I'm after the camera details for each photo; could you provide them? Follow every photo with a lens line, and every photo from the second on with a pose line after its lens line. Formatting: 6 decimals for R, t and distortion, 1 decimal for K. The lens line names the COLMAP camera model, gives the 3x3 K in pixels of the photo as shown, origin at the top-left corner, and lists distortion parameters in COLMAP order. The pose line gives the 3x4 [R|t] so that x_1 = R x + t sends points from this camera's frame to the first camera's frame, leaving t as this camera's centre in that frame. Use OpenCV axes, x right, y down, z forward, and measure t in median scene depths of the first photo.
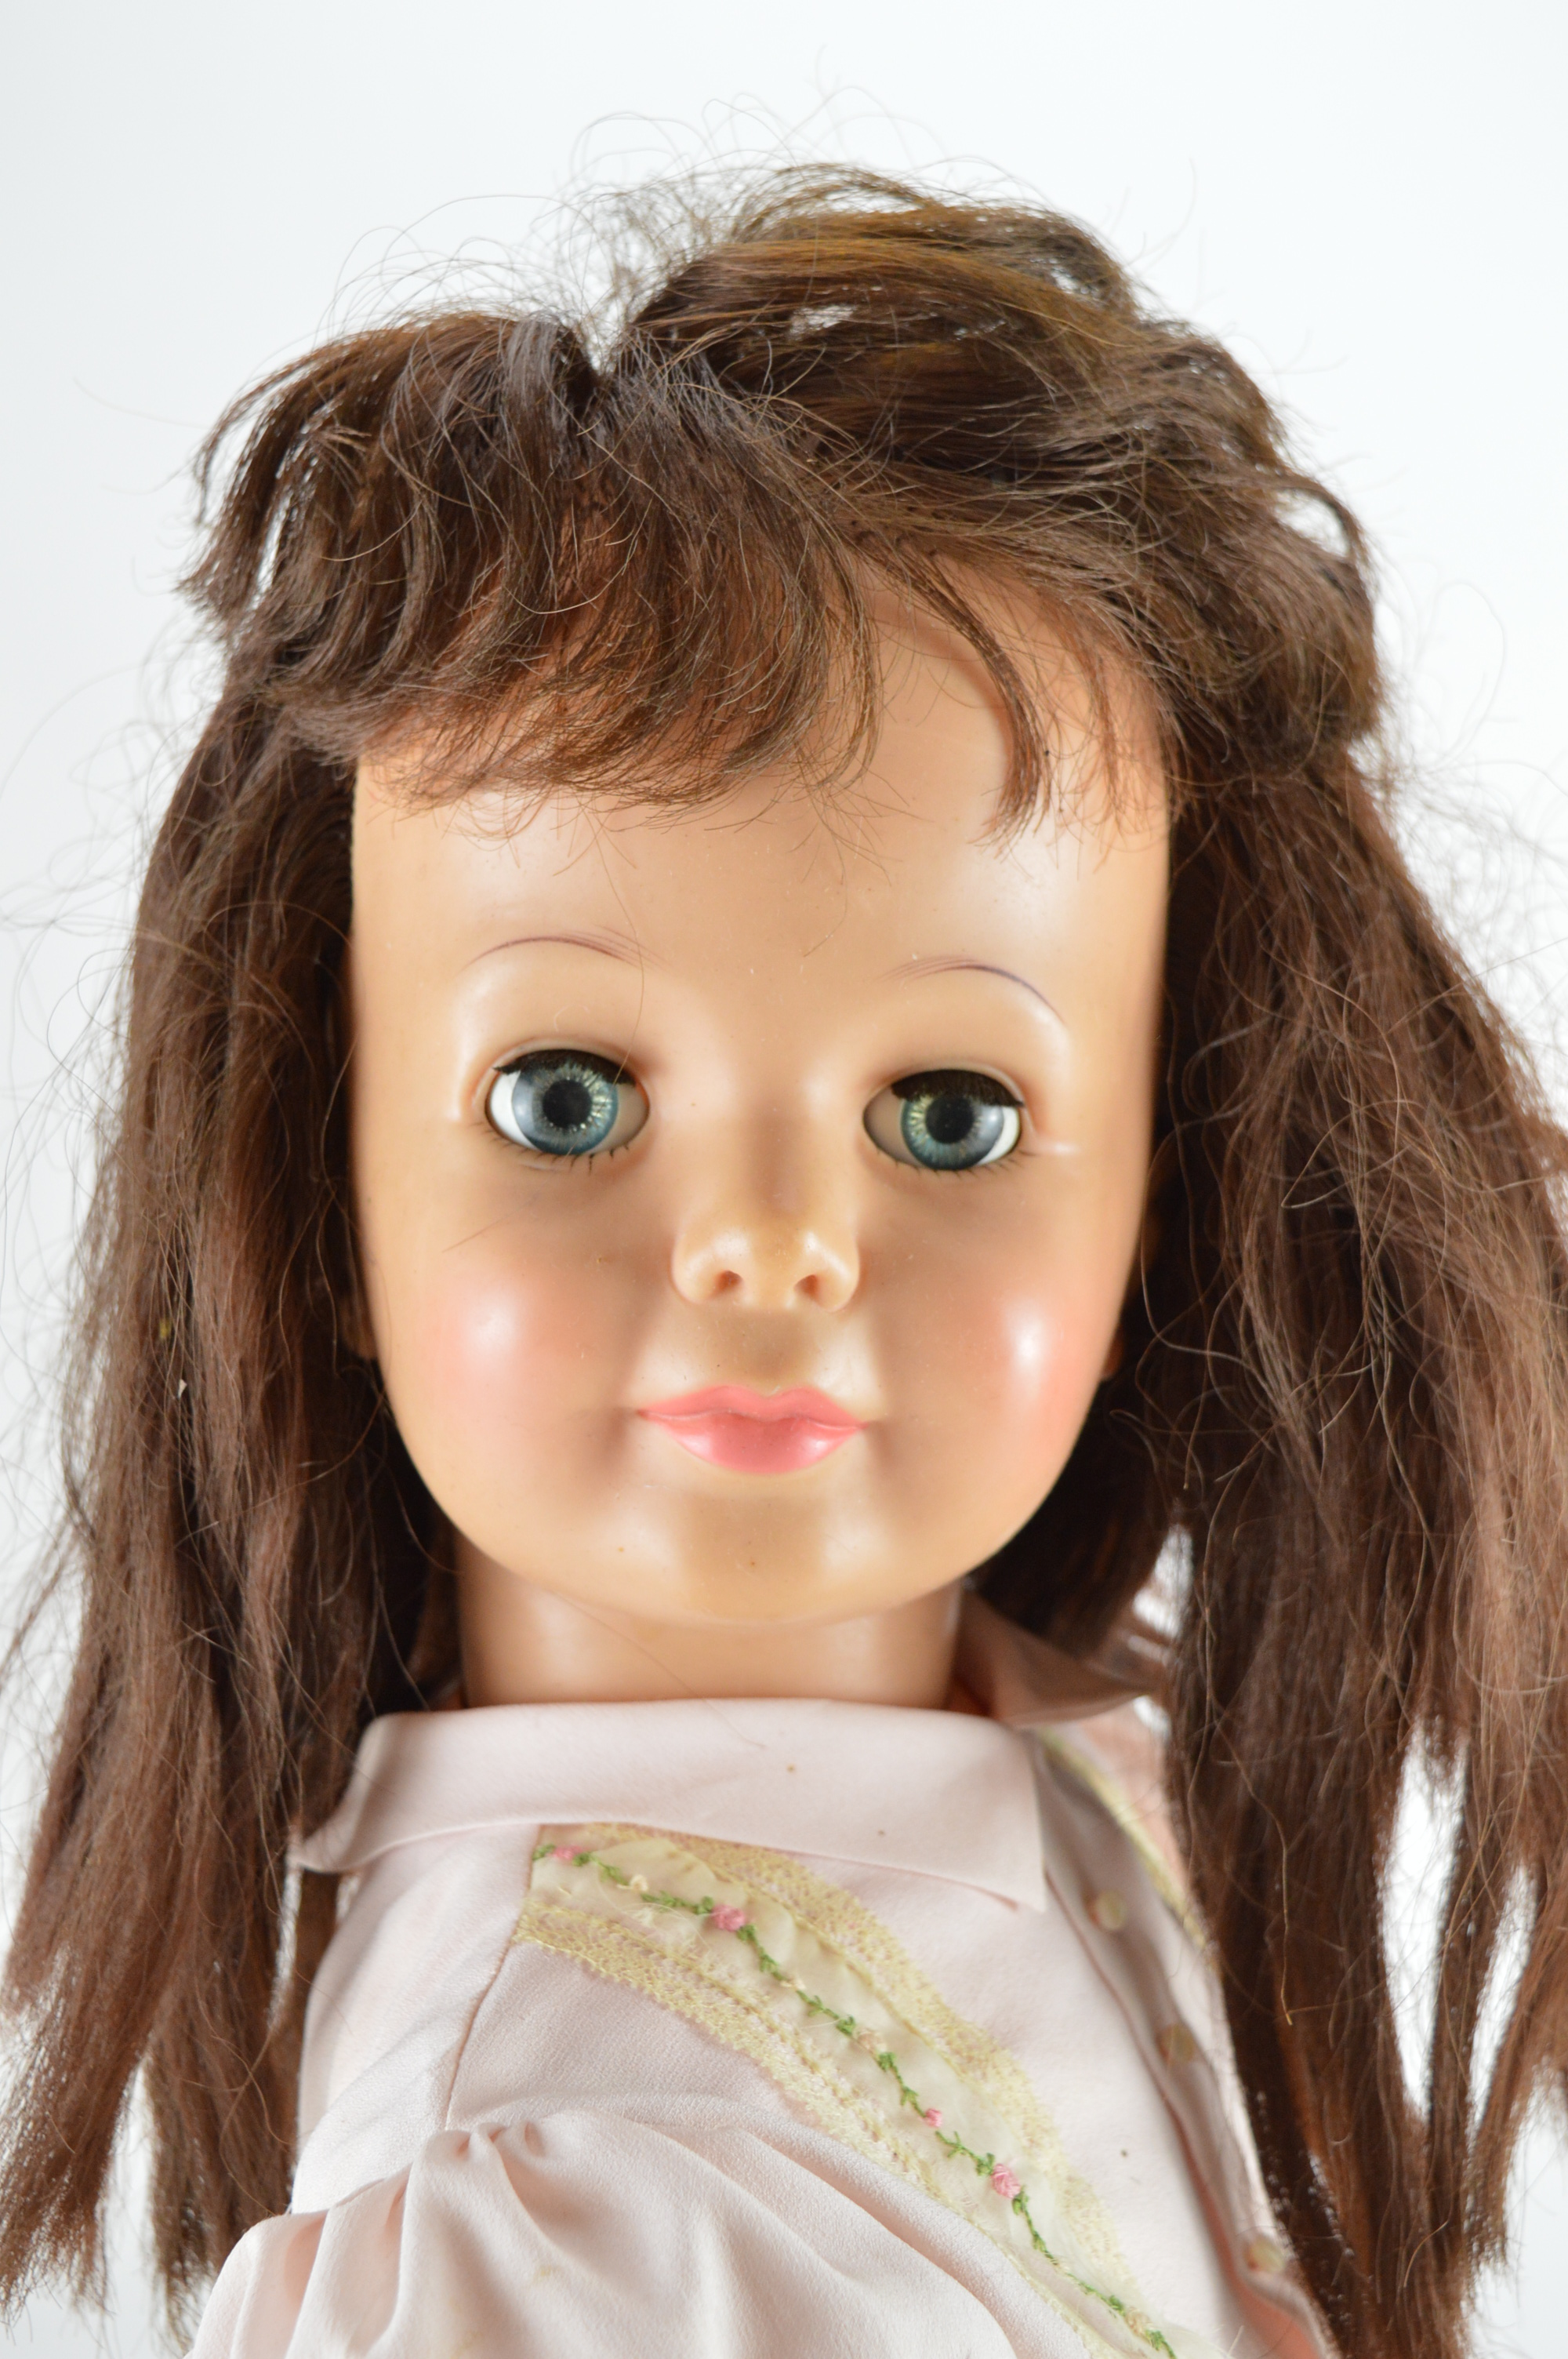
lens RADIAL K [[3636.7, 0, 784.0], [0, 3636.7, 1179.5], [0, 0, 1]] dist [-0.023239, -0.000303]
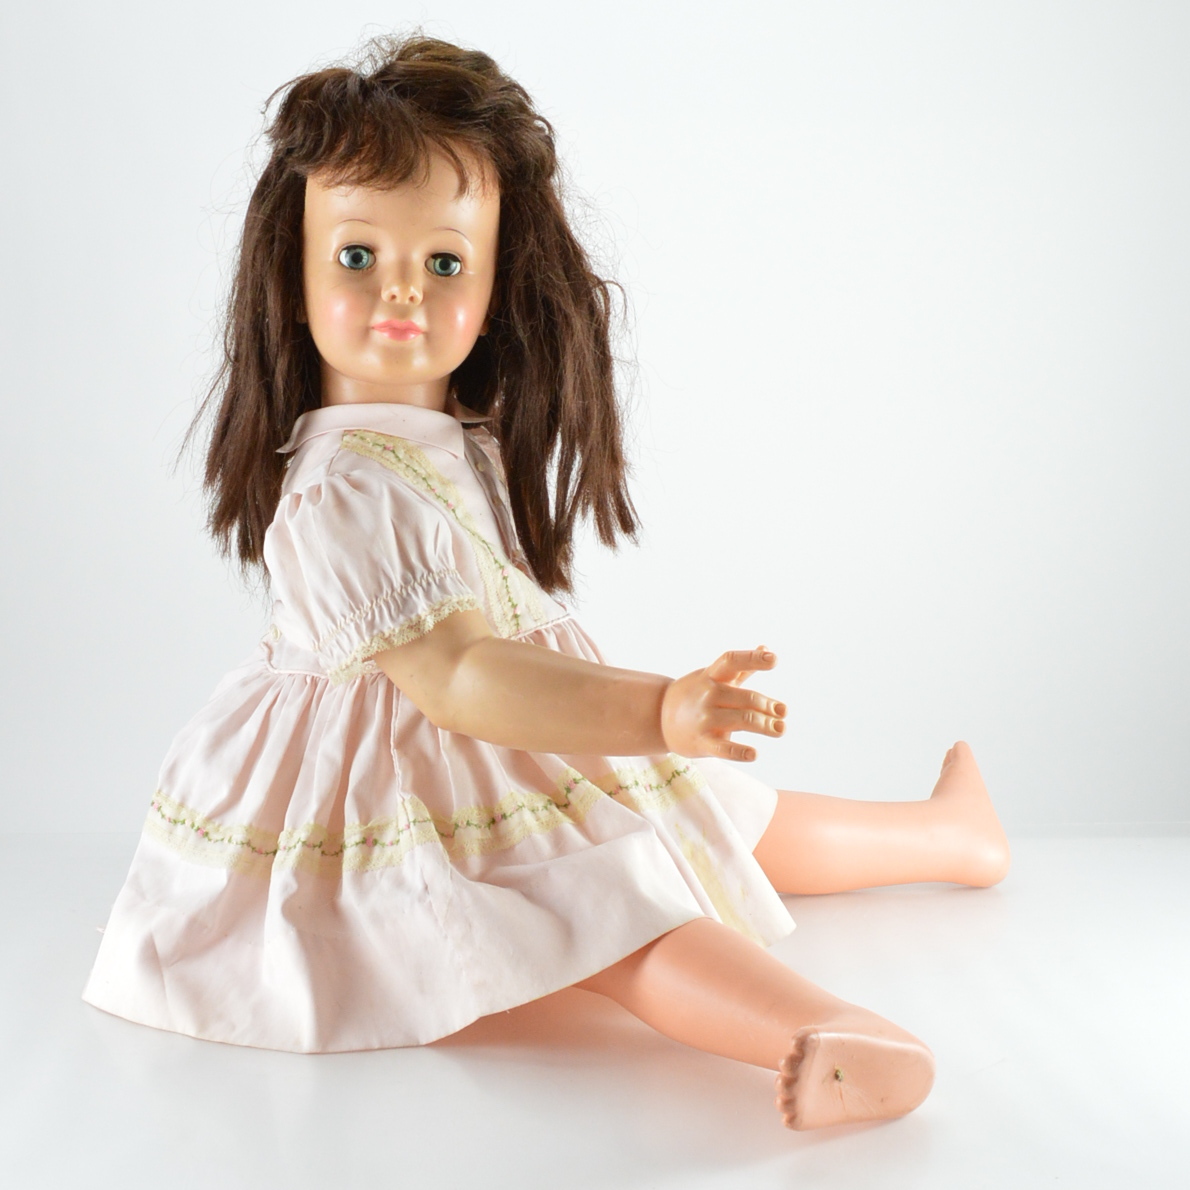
lens RADIAL K [[2597.6, 0, 595.0], [0, 2597.6, 595.0], [0, 0, 1]] dist [-0.092846, 0.175178]
pose [[0.996391, 0.024960, 0.081129, -0.017410], [-0.030473, 0.997257, 0.067448, 0.164680], [-0.079223, -0.069677, 0.994419, -2.153283]]
